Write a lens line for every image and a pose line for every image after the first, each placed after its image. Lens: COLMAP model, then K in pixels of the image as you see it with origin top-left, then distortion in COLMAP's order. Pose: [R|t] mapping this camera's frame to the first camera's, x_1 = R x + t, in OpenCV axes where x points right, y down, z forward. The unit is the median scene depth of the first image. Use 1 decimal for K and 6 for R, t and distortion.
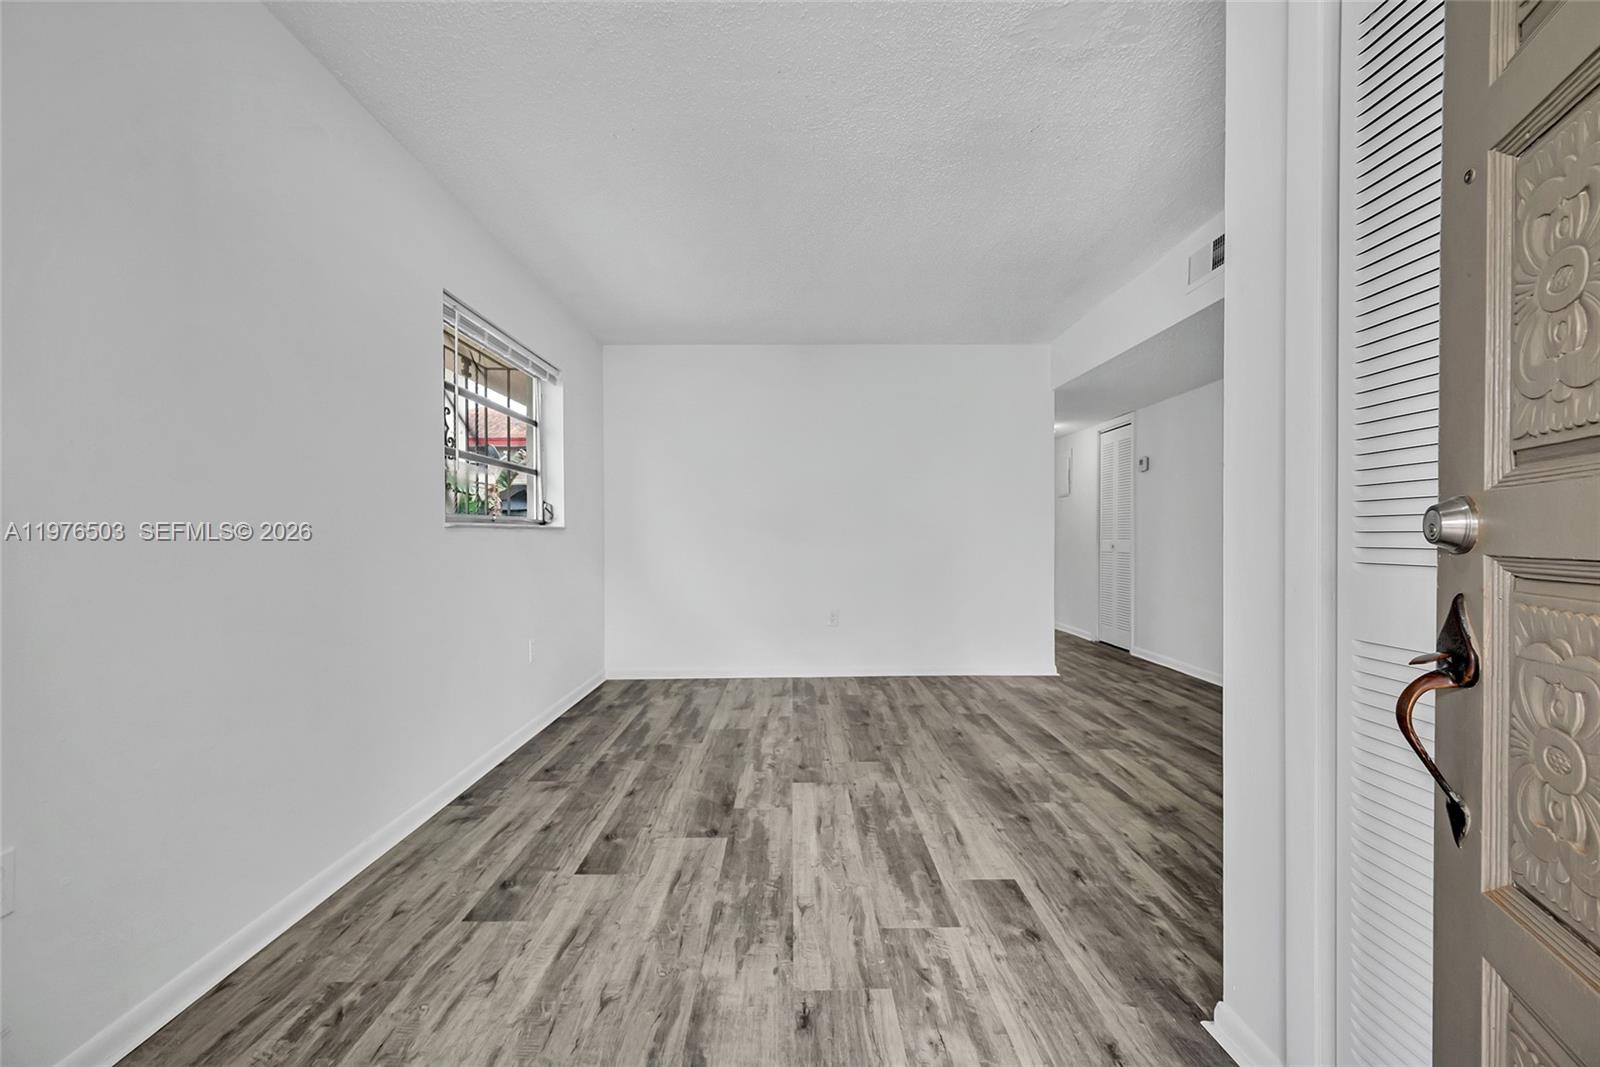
lens RADIAL K [[649.3, 0, 794.3], [0, 649.3, 541.7], [0, 0, 1]] dist [-0.001763, -0.000642]
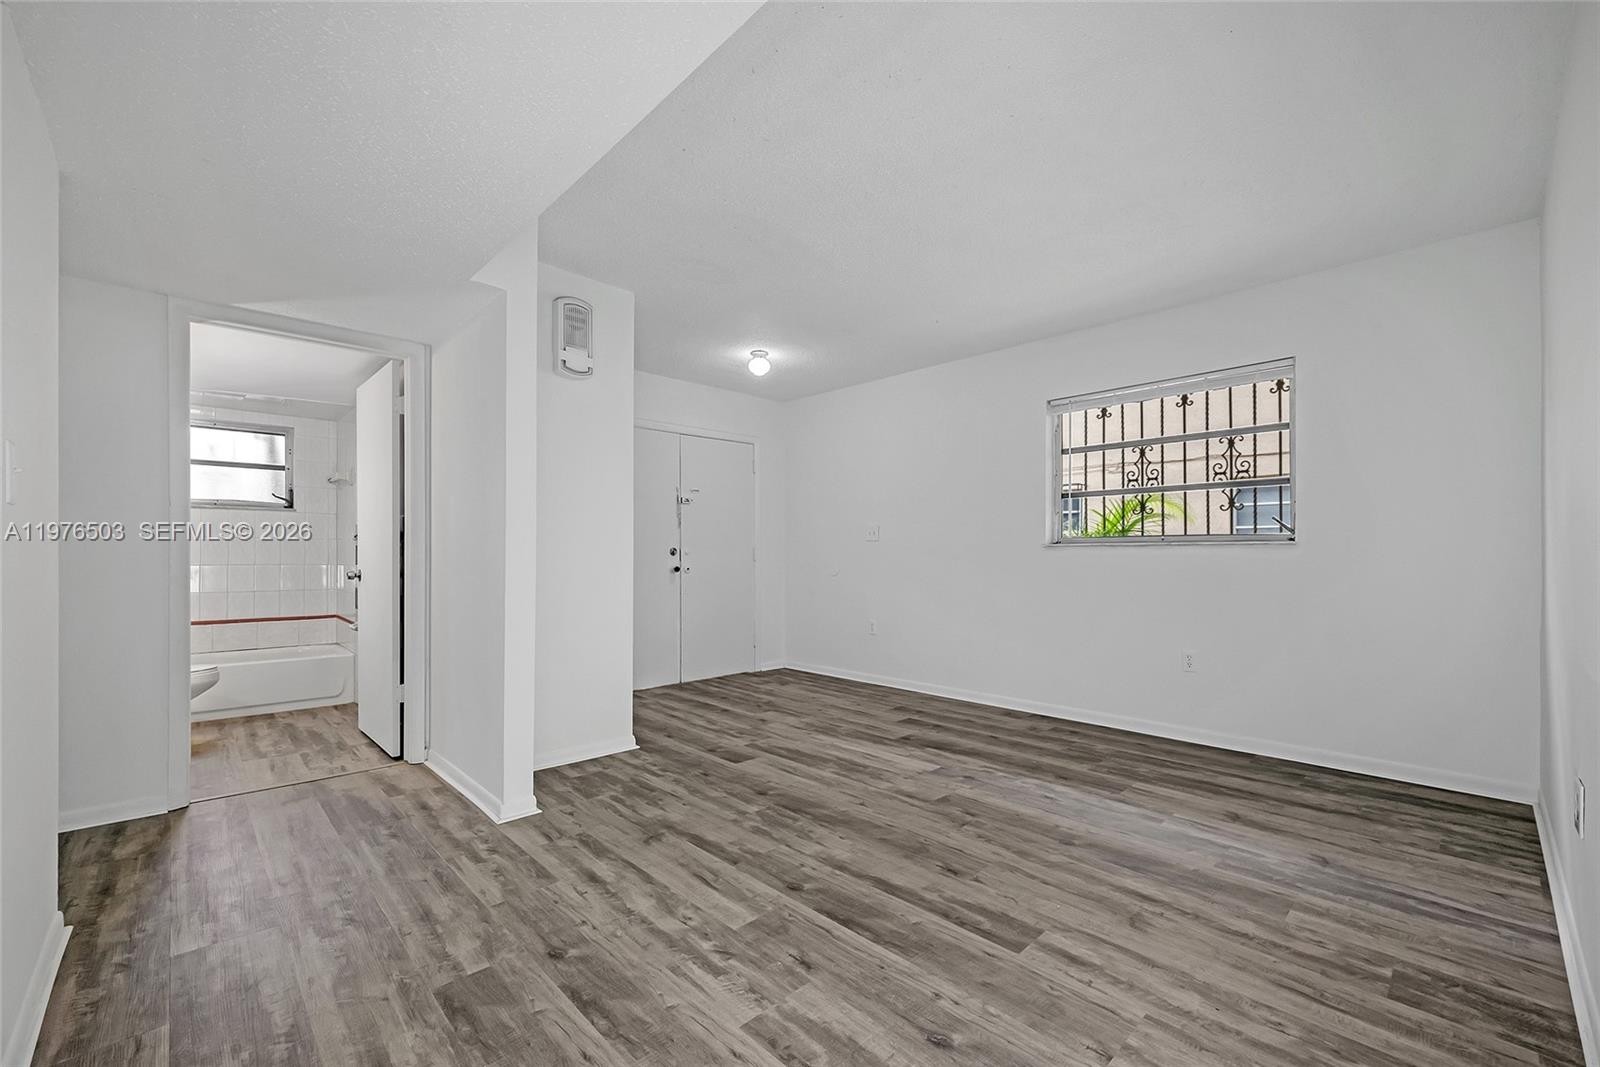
lens RADIAL K [[649.3, 0, 798.3], [0, 649.3, 542.4], [0, 0, 1]] dist [-0.001763, -0.000642]
pose [[-0.732680, -0.009057, -0.680513, 0.946645], [-0.005247, 0.999957, -0.007659, -0.016824], [0.680553, -0.002041, -0.732696, 1.627359]]
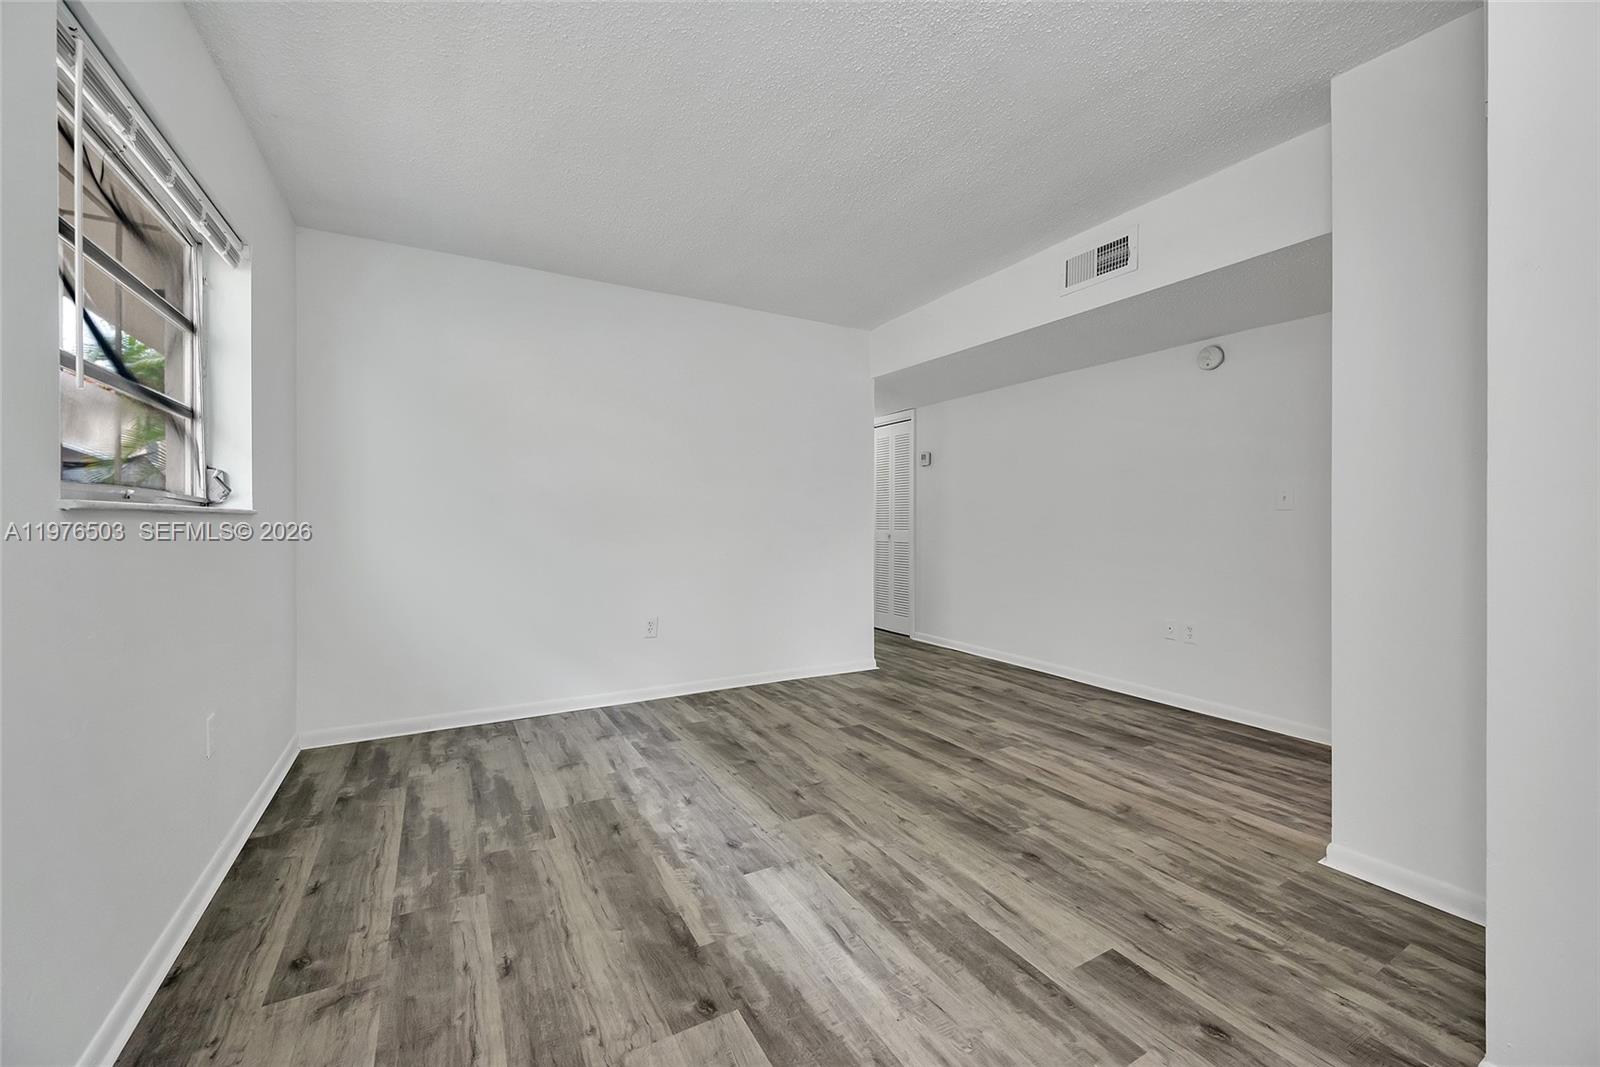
lens RADIAL K [[649.3, 0, 805.4], [0, 649.3, 520.3], [0, 0, 1]] dist [-0.001763, -0.000642]
pose [[0.870253, 0.007324, 0.492550, -0.288625], [-0.000659, 0.999906, -0.013705, -0.008068], [-0.492604, 0.011603, 0.870176, 0.332838]]
